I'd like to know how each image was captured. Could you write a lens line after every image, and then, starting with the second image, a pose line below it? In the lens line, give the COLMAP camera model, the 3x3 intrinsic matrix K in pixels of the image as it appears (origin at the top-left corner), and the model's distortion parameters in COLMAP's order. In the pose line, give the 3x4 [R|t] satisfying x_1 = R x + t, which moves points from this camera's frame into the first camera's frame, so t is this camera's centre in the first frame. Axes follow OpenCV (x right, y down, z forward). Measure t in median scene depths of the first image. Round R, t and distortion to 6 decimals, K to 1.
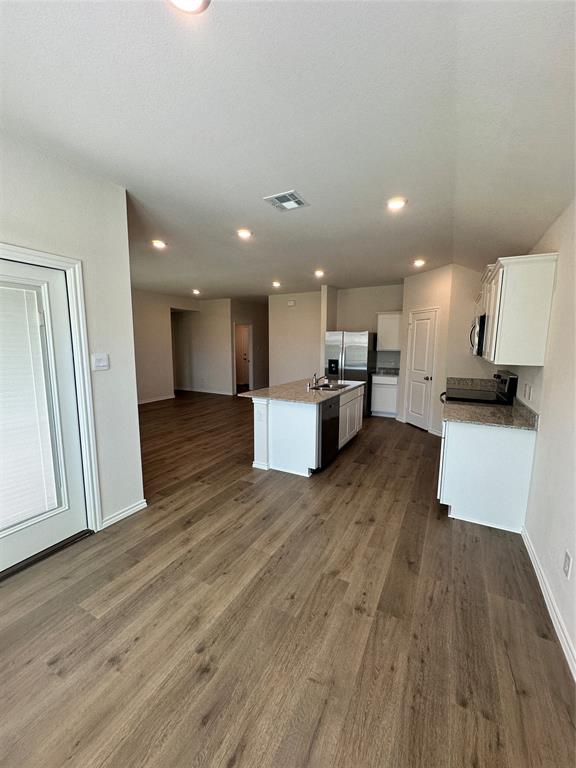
lens RADIAL K [[304.2, 0, 288.3], [0, 304.2, 383.5], [0, 0, 1]] dist [-0.000606, -0.000784]
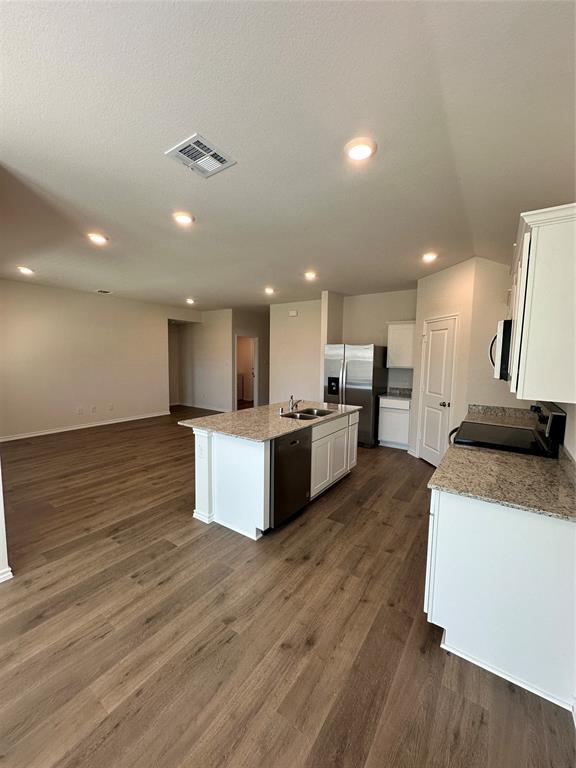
lens RADIAL K [[304.2, 0, 287.6], [0, 304.2, 383.8], [0, 0, 1]] dist [-0.000606, -0.000784]
pose [[0.993481, 0.020650, -0.112108, 0.214988], [-0.025496, 0.998794, -0.041965, -0.039375], [0.111106, 0.044550, 0.992810, 0.262818]]
